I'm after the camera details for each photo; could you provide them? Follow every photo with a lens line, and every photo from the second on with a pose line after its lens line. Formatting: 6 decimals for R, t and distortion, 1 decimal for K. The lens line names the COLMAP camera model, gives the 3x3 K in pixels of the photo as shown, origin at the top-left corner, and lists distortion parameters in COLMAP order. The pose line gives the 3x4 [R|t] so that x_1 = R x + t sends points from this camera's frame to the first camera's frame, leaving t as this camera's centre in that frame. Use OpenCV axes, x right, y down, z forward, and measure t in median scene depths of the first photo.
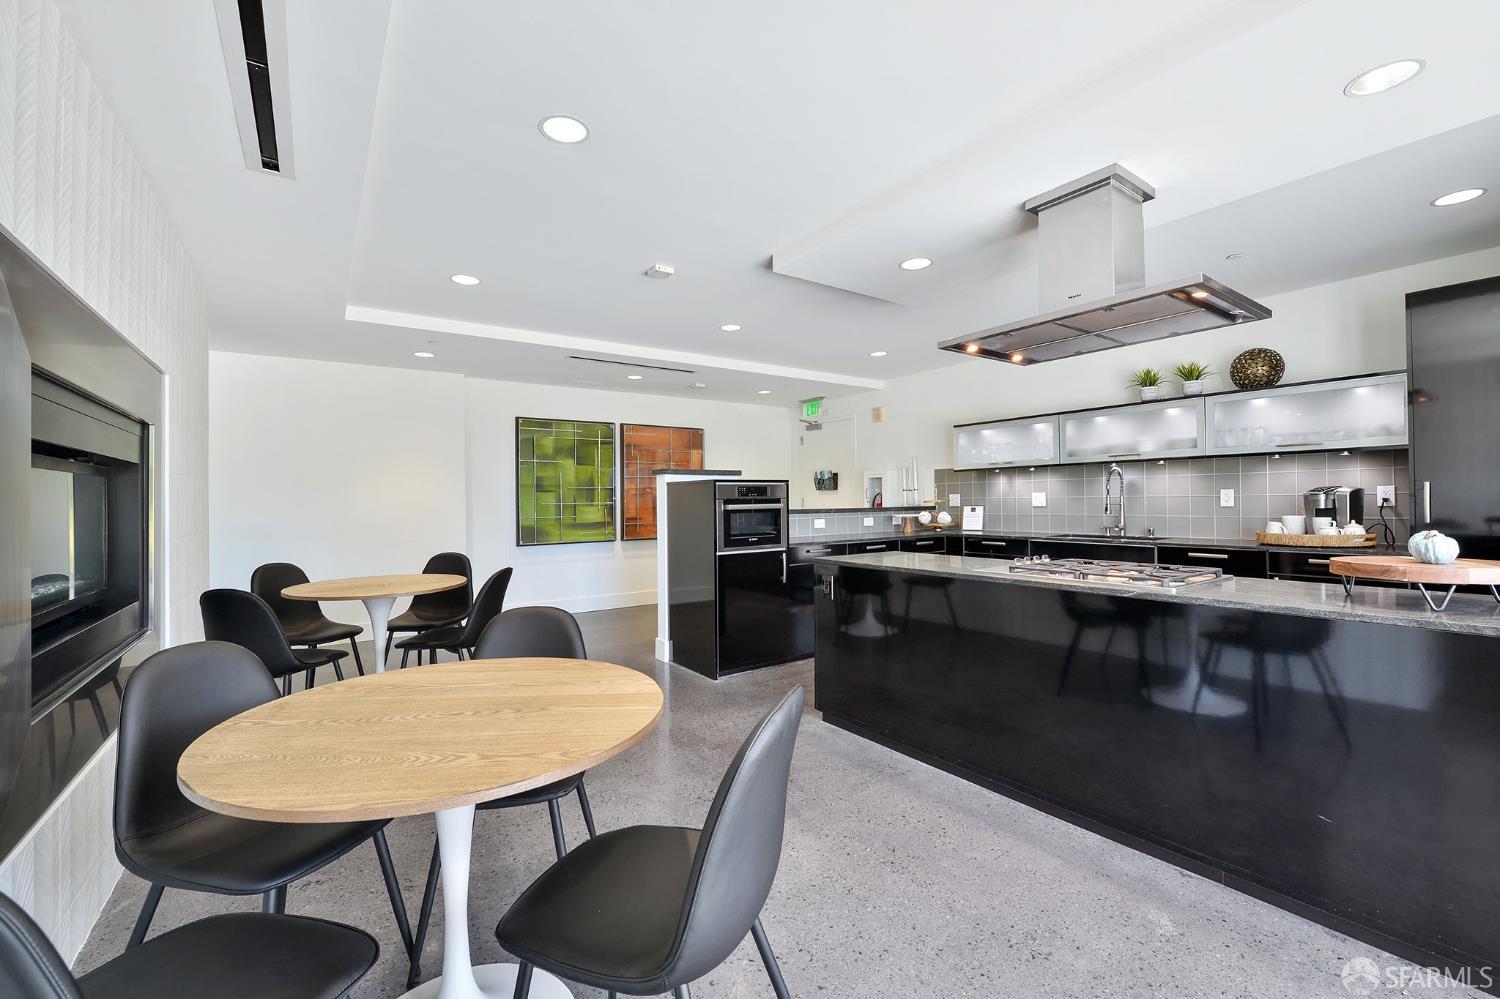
lens RADIAL K [[614.9, 0, 736.8], [0, 614.9, 491.1], [0, 0, 1]] dist [-0.017319, -0.000455]
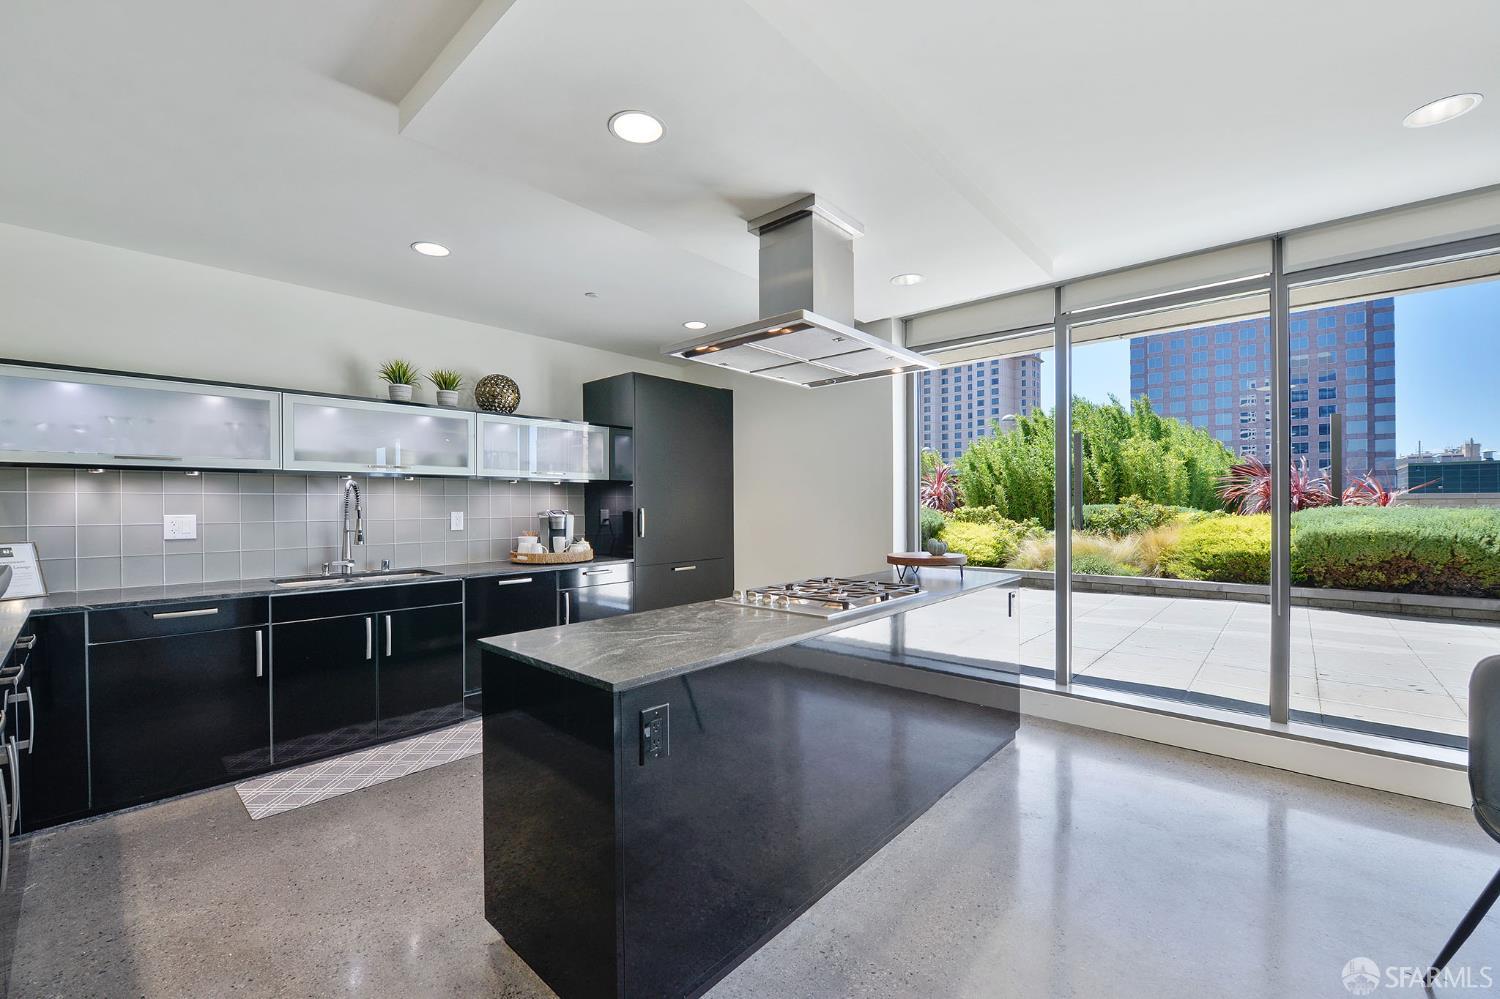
lens RADIAL K [[614.9, 0, 736.8], [0, 614.9, 491.1], [0, 0, 1]] dist [-0.017319, -0.000455]
pose [[-0.227678, 0.040598, 0.972890, -0.183109], [-0.004936, 0.999070, -0.042845, 0.002750], [-0.973724, -0.014557, -0.227265, 0.647453]]
